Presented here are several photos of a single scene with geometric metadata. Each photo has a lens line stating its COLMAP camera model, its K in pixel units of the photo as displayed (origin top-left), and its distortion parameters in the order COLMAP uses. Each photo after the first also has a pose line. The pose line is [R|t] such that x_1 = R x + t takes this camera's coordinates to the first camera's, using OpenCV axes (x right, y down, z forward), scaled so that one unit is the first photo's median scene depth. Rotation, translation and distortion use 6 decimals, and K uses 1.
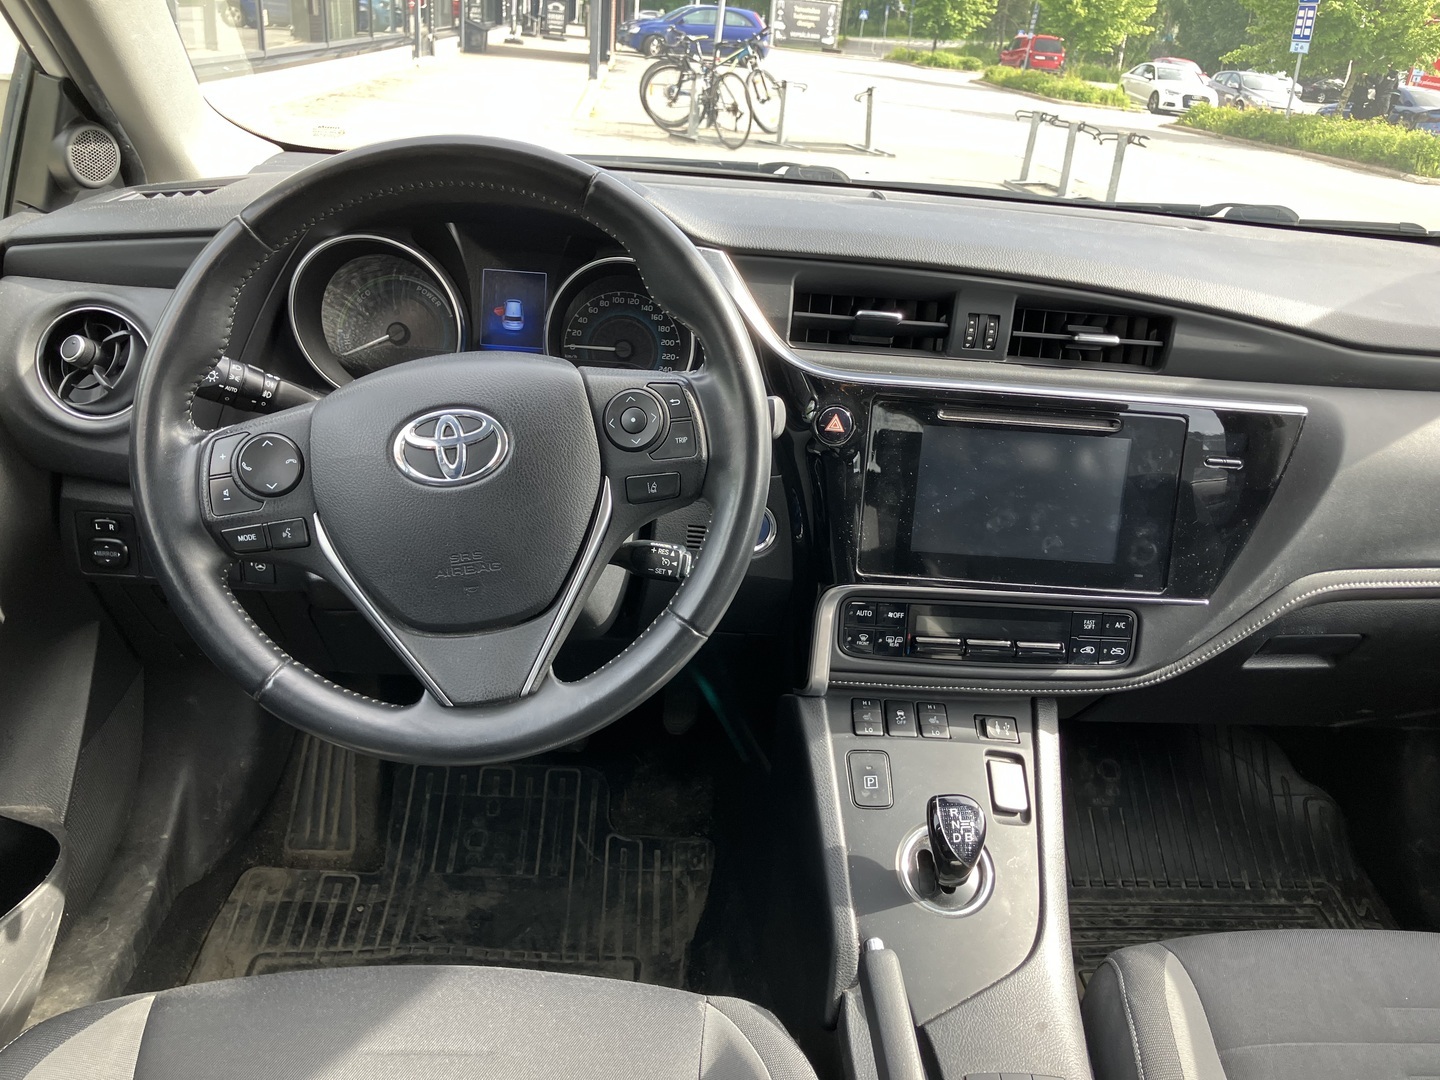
lens RADIAL K [[1209.4, 0, 720.0], [0, 1209.4, 540.0], [0, 0, 1]] dist [-0.009288, 0.012274]
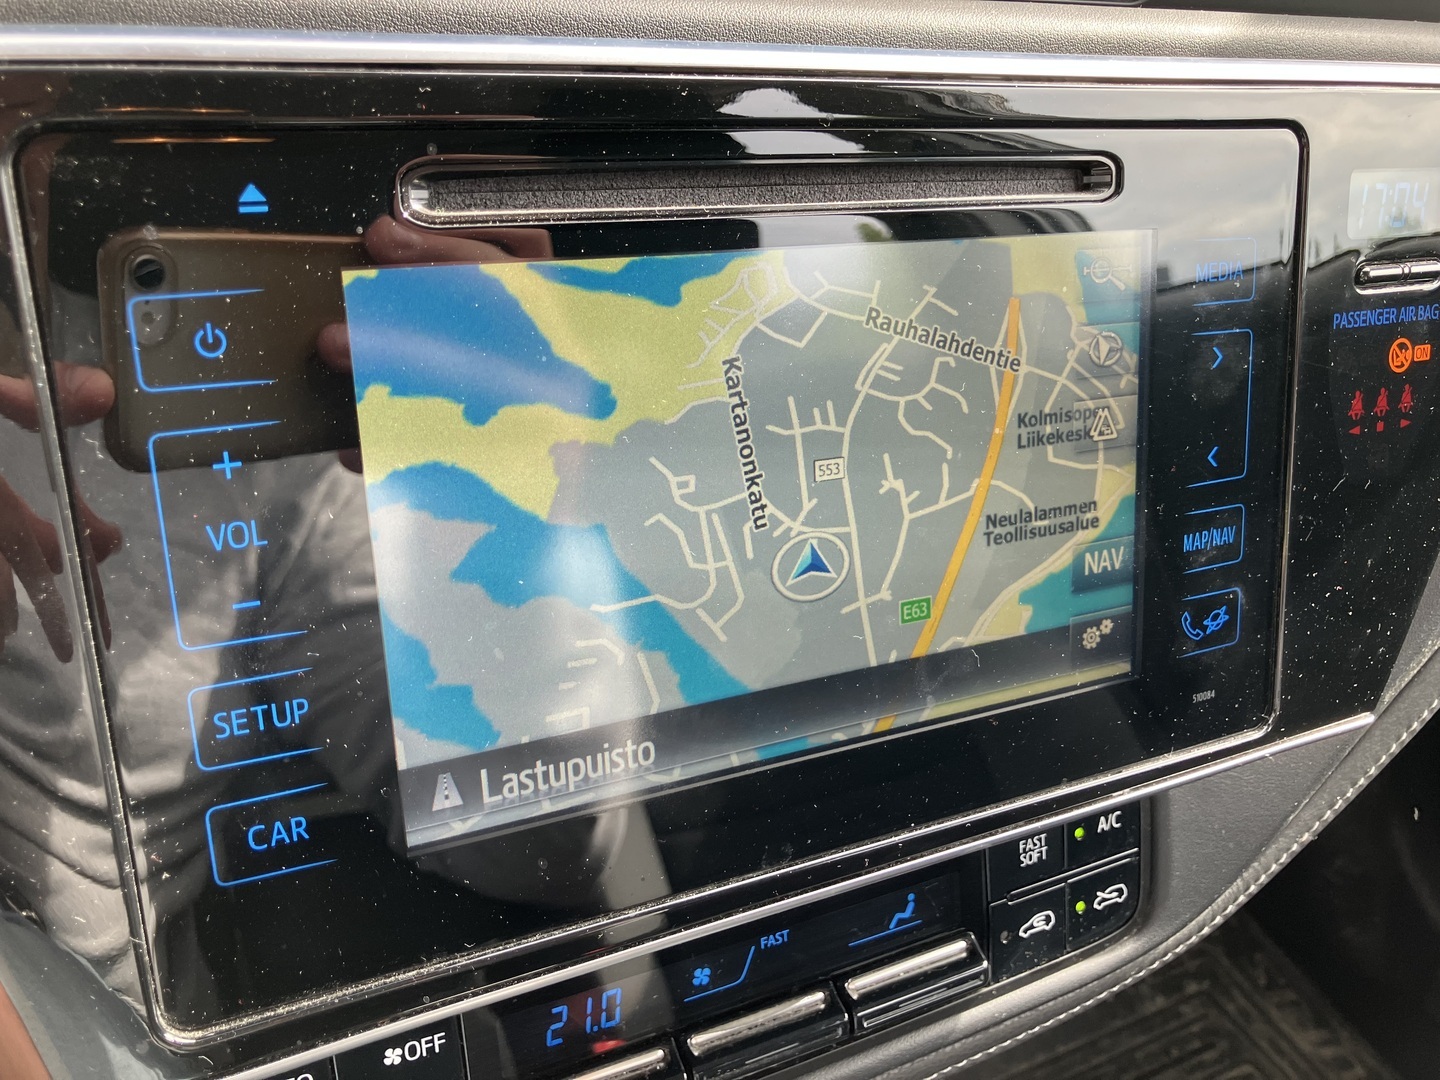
lens RADIAL K [[1209.4, 0, 720.0], [0, 1209.4, 540.0], [0, 0, 1]] dist [-0.009288, 0.012274]
pose [[0.922662, -0.188978, 0.336129, 0.139948], [0.154096, 0.979750, 0.127846, -0.061979], [-0.353482, -0.066163, 0.933099, 0.742884]]
